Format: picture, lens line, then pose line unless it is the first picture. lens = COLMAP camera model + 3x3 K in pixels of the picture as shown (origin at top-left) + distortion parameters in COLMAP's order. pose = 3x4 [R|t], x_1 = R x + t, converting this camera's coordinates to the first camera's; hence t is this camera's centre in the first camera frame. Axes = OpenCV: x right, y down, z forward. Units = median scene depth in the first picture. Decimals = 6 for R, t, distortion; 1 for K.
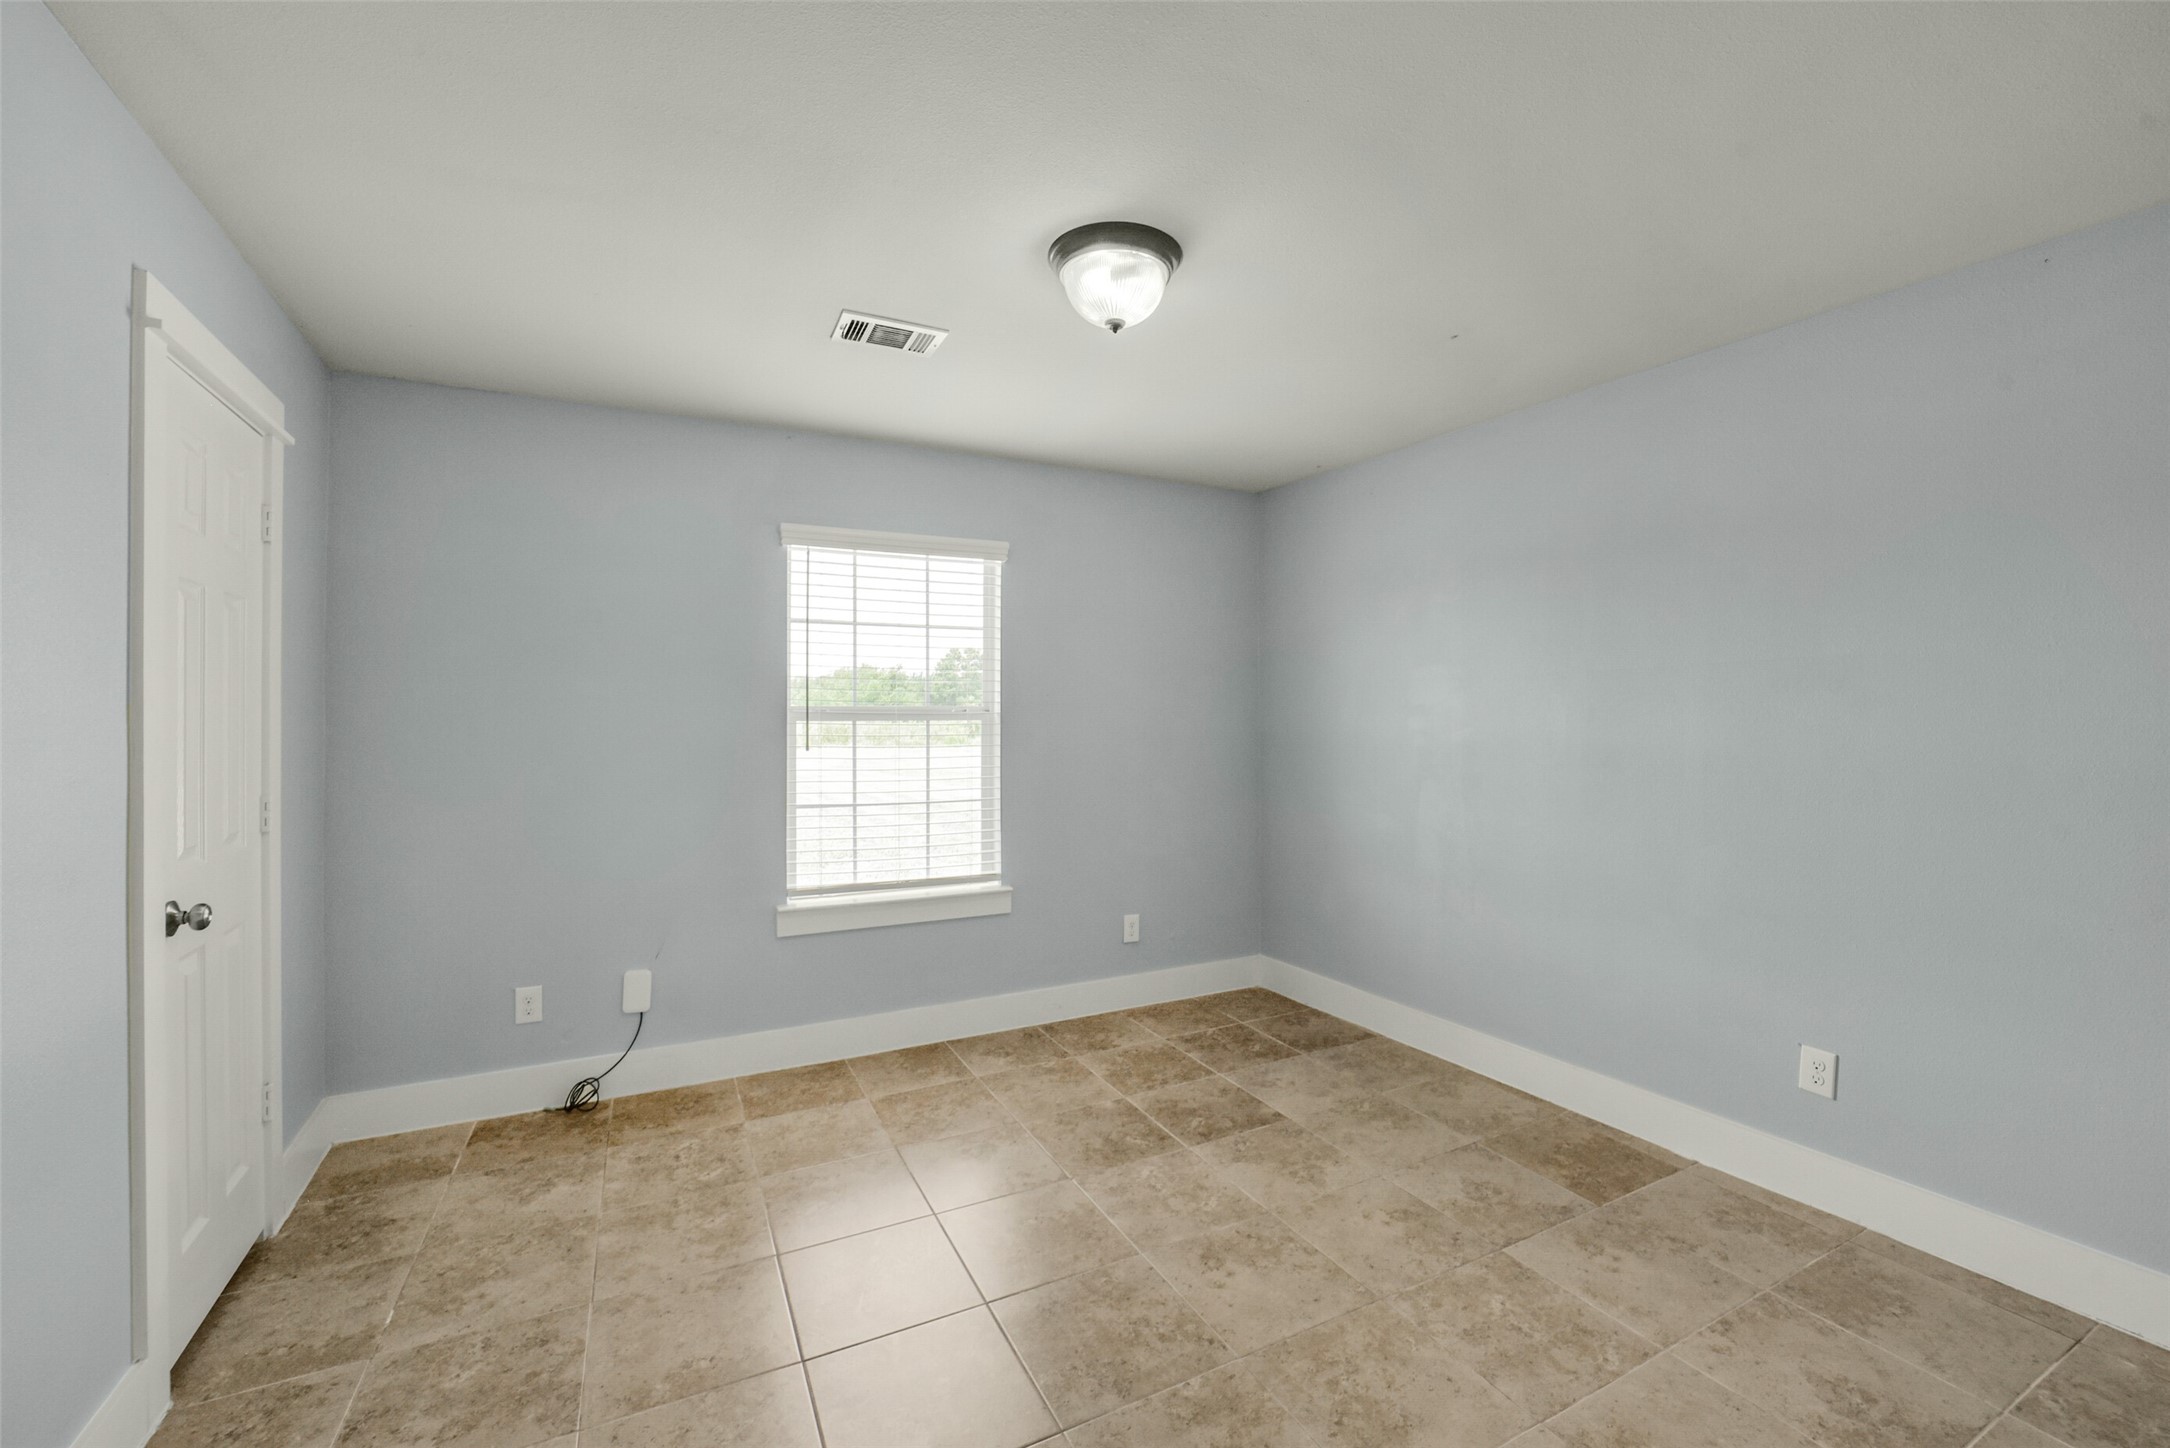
lens RADIAL K [[856.3, 0, 1085.0], [0, 856.3, 724.0], [0, 0, 1]] dist [-0.013939, 0.000613]
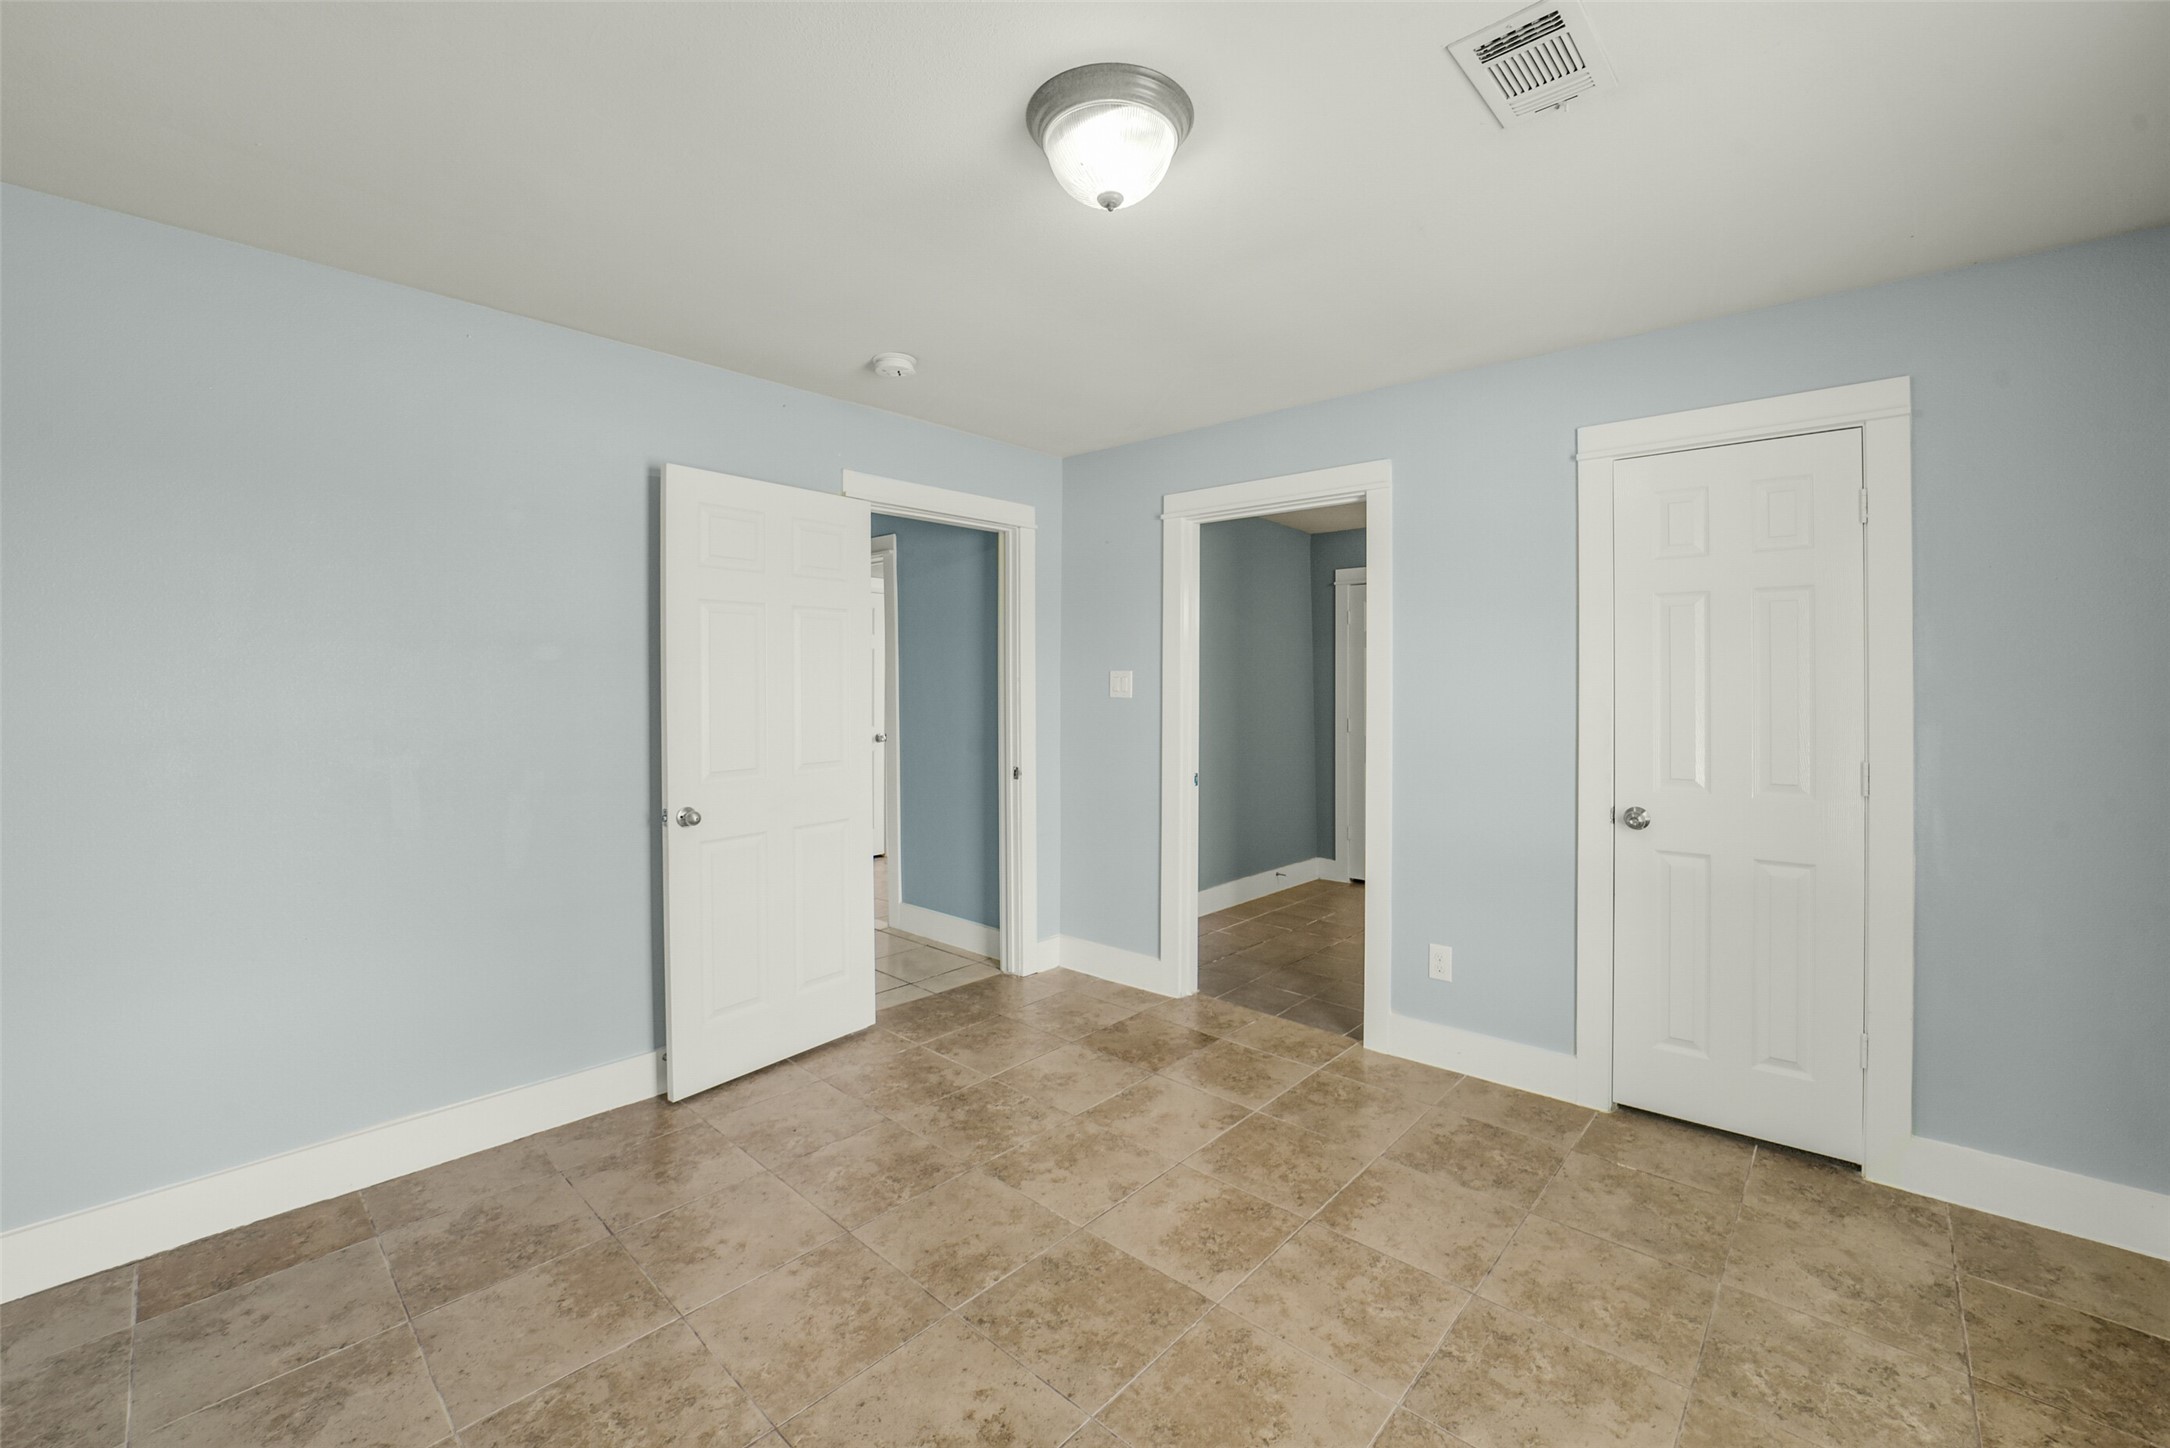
lens RADIAL K [[856.3, 0, 1085.0], [0, 856.3, 724.0], [0, 0, 1]] dist [-0.013939, 0.000613]
pose [[-0.932678, 0.016695, -0.360323, 0.370631], [-0.001800, 0.998700, 0.050932, -0.013950], [0.360705, 0.048152, -0.931436, 1.883862]]
